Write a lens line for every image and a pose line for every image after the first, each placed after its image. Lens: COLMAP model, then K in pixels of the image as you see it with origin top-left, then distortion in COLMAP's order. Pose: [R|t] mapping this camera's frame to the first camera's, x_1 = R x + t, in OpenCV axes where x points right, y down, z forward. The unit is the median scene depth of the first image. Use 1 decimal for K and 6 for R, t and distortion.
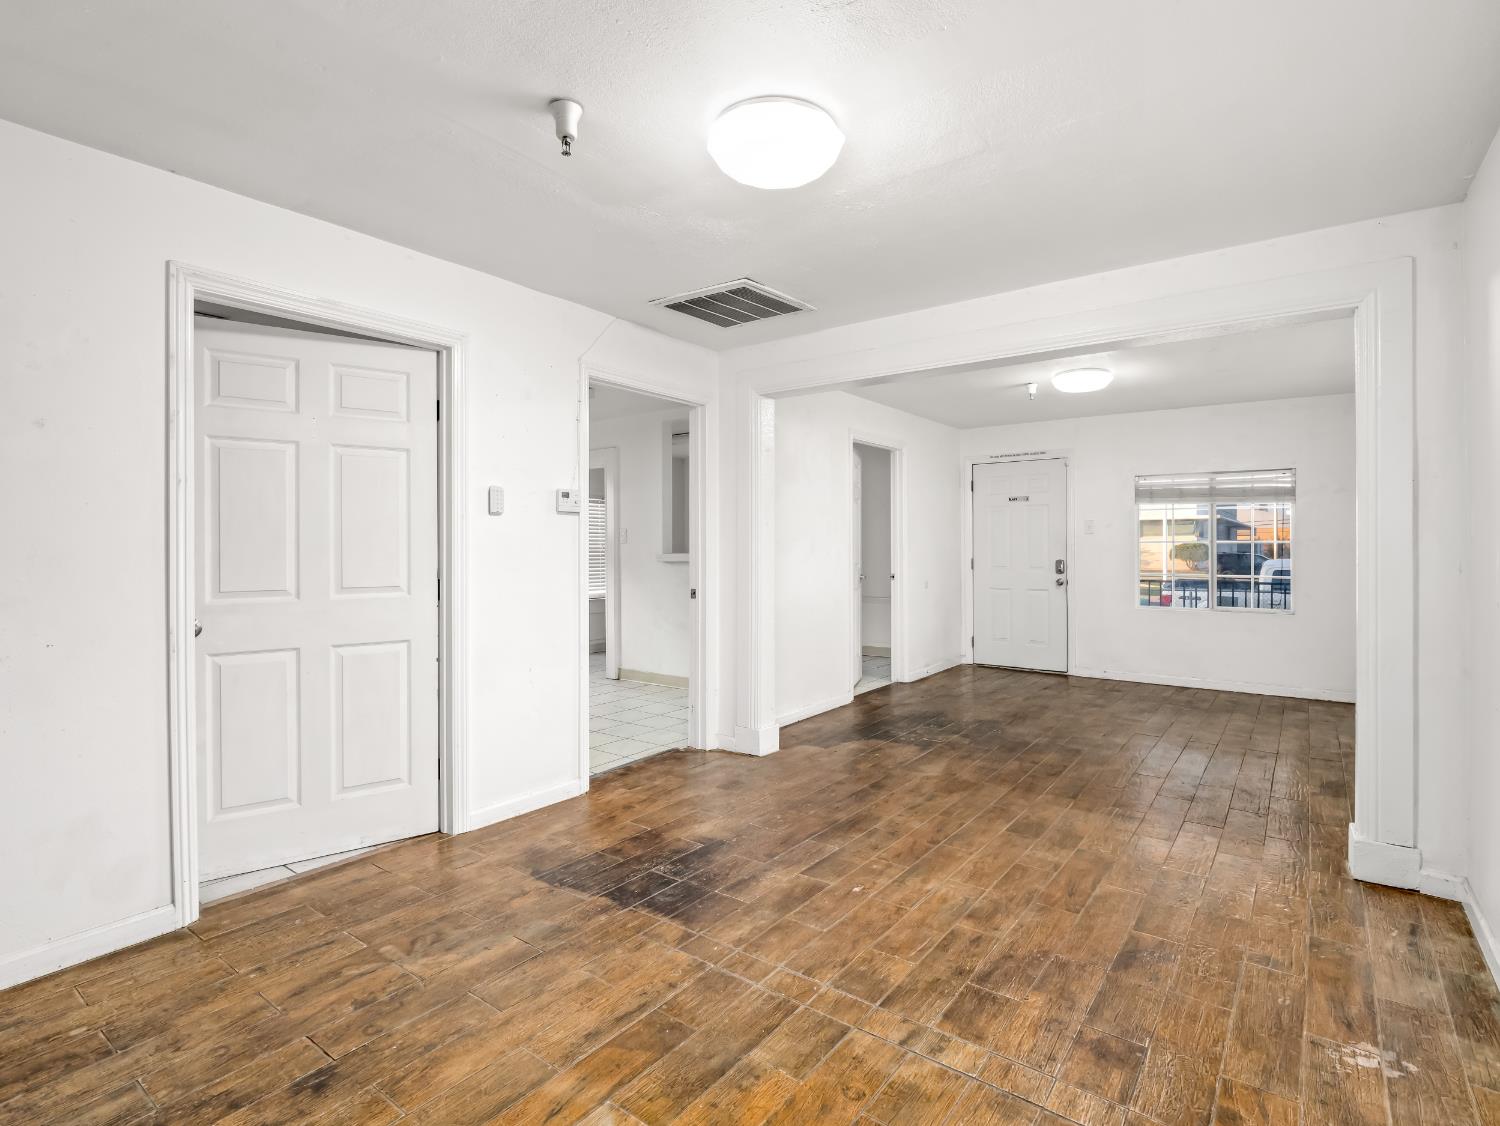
lens RADIAL K [[785.8, 0, 747.1], [0, 785.8, 555.1], [0, 0, 1]] dist [-0.001825, -0.001109]
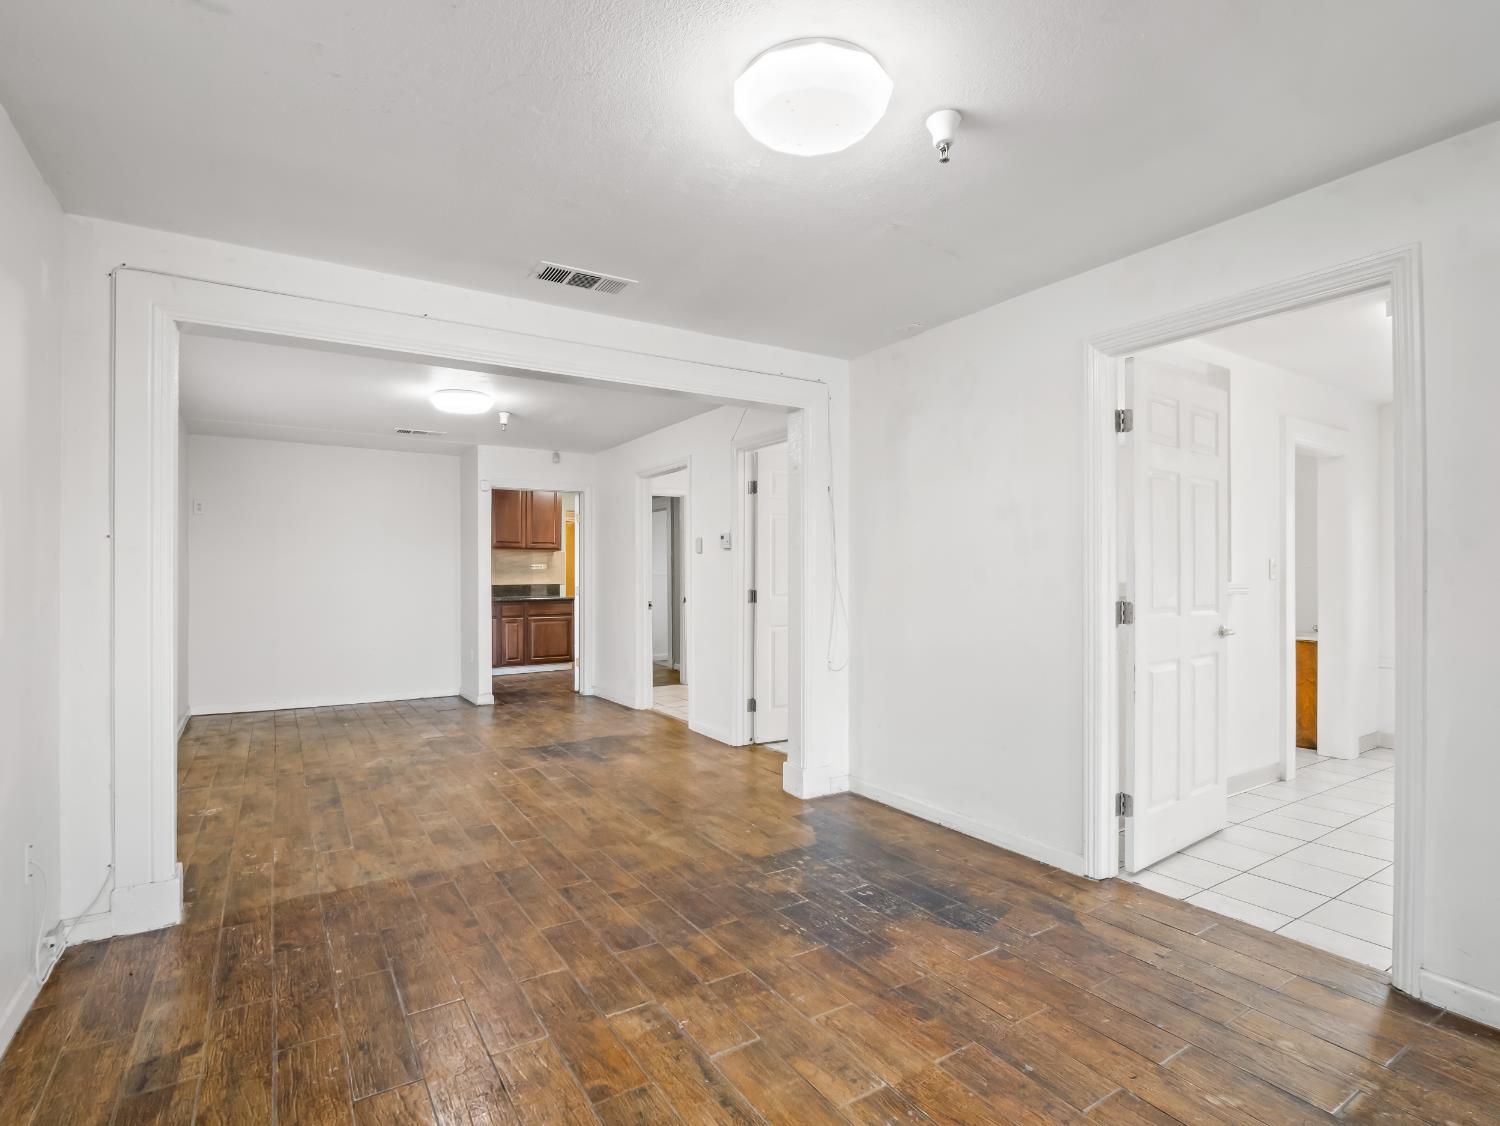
lens RADIAL K [[785.8, 0, 754.0], [0, 785.8, 567.2], [0, 0, 1]] dist [-0.001825, -0.001109]
pose [[-0.388617, -0.008519, -0.921360, 1.241684], [-0.010775, 0.999931, -0.004700, -0.016302], [0.921336, 0.008101, -0.388682, 1.805567]]
